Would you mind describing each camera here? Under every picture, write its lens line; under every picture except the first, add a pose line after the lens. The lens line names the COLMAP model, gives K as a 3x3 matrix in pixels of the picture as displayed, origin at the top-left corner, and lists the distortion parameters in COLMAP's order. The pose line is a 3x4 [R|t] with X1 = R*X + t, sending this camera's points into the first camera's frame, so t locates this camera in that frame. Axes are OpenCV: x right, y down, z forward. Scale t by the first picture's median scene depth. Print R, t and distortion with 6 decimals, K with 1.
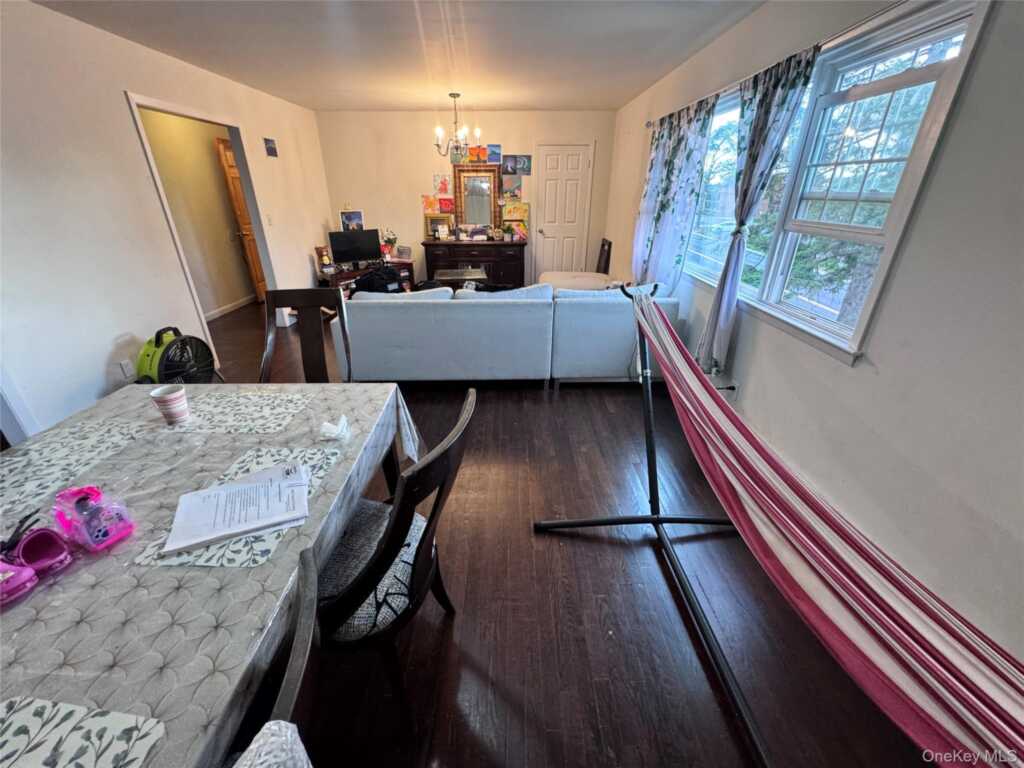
lens RADIAL K [[408.3, 0, 510.0], [0, 408.3, 383.5], [0, 0, 1]] dist [-0.003492, 0.000103]
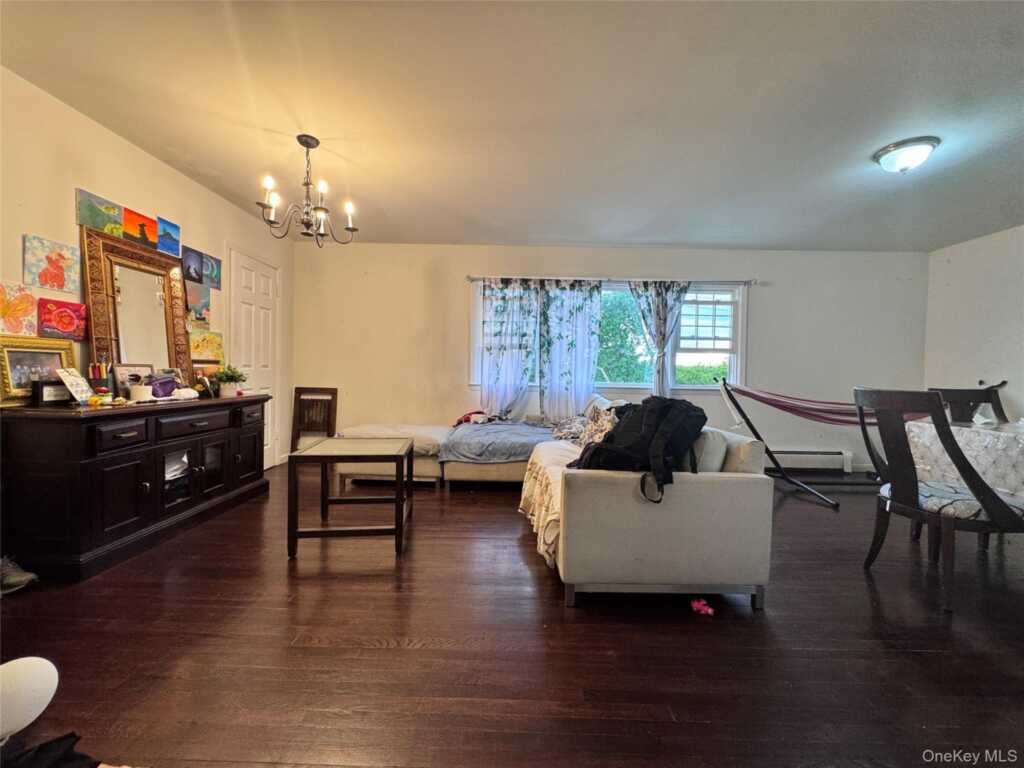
lens RADIAL K [[408.3, 0, 510.0], [0, 408.3, 383.5], [0, 0, 1]] dist [-0.003492, 0.000103]
pose [[0.014020, -0.027854, 0.999514, -0.536575], [0.408805, 0.912409, 0.019692, -0.233082], [-0.912514, 0.408330, 0.024179, 0.669178]]
